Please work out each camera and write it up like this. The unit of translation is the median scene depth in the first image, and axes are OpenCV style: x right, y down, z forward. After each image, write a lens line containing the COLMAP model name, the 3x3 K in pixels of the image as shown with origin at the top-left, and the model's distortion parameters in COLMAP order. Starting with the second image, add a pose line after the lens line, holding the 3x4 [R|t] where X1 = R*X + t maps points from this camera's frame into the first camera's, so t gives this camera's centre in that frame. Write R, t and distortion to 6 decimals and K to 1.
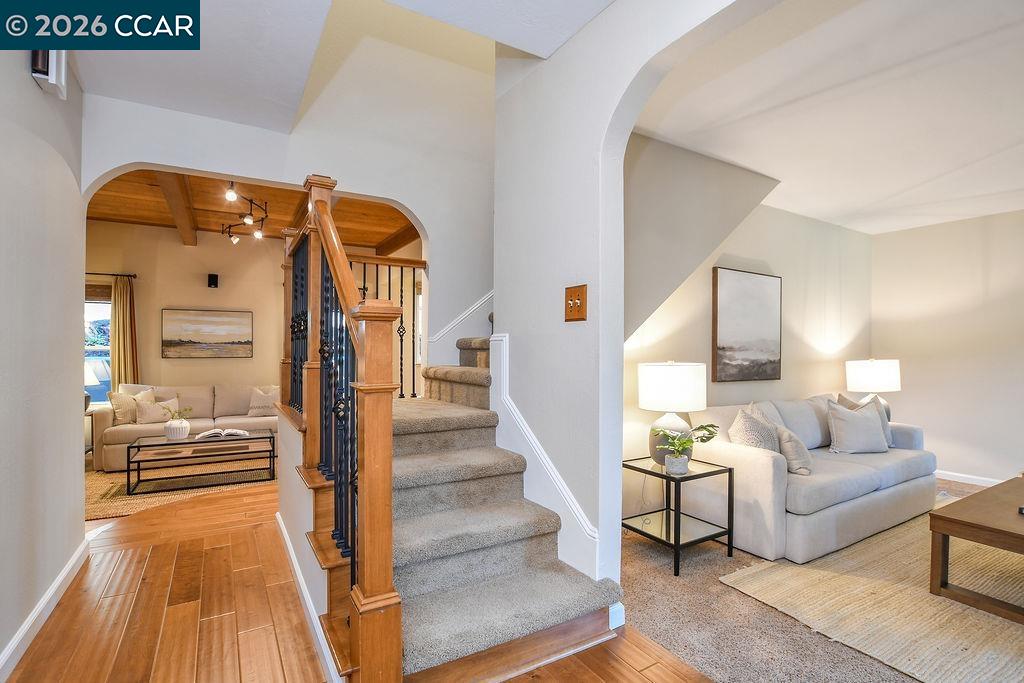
lens RADIAL K [[482.8, 0, 504.7], [0, 482.8, 349.2], [0, 0, 1]] dist [-0.030553, 0.000299]
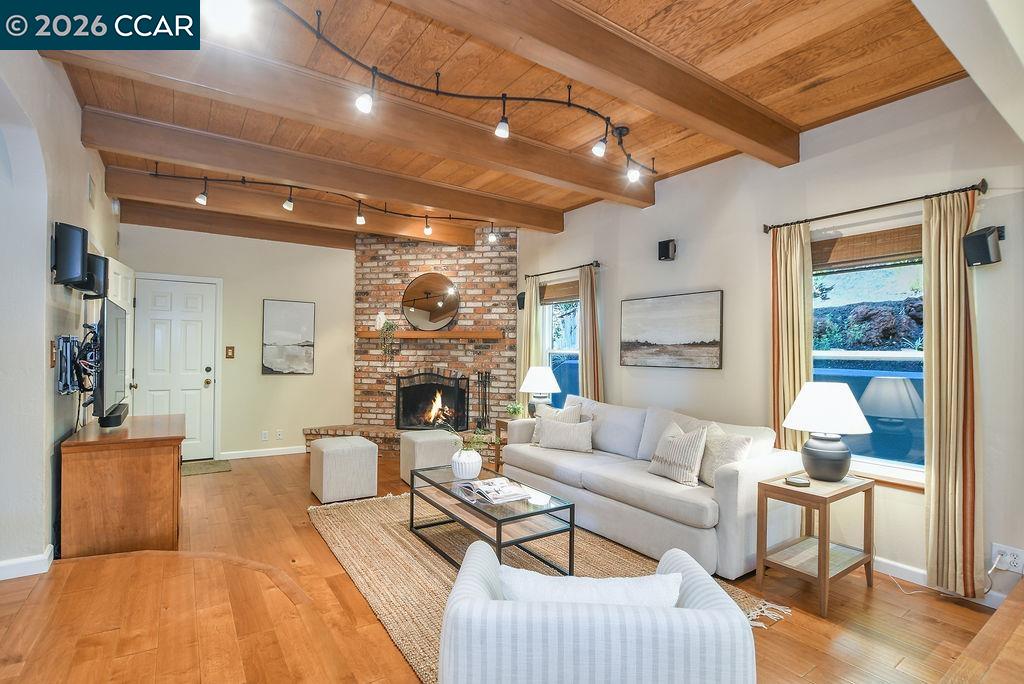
lens RADIAL K [[499.9, 0, 509.9], [0, 499.9, 347.1], [0, 0, 1]] dist [-0.006341, 0.000186]
pose [[0.069842, -0.012849, -0.997475, 0.071085], [-0.007881, 0.999879, -0.013431, 0.001304], [0.997527, 0.008799, 0.069732, 0.873499]]
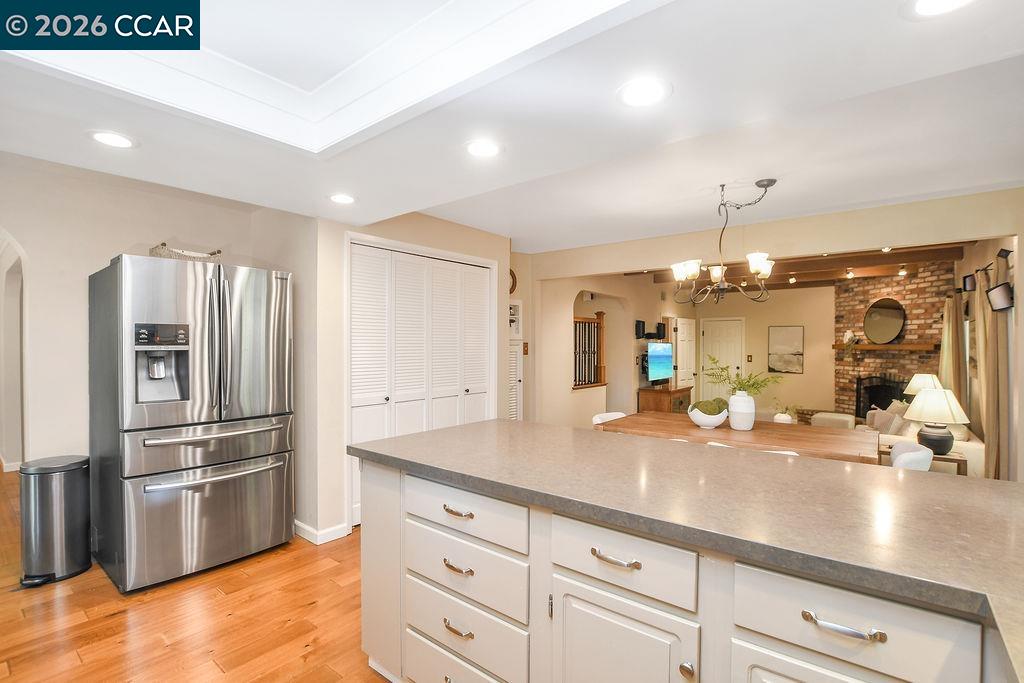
lens RADIAL K [[482.8, 0, 481.3], [0, 482.8, 347.4], [0, 0, 1]] dist [-0.030553, 0.000299]
pose [[-0.946459, -0.005639, -0.322773, 0.504693], [-0.006018, 0.999982, 0.000175, -0.034492], [0.322767, 0.002108, -0.946476, 1.749597]]
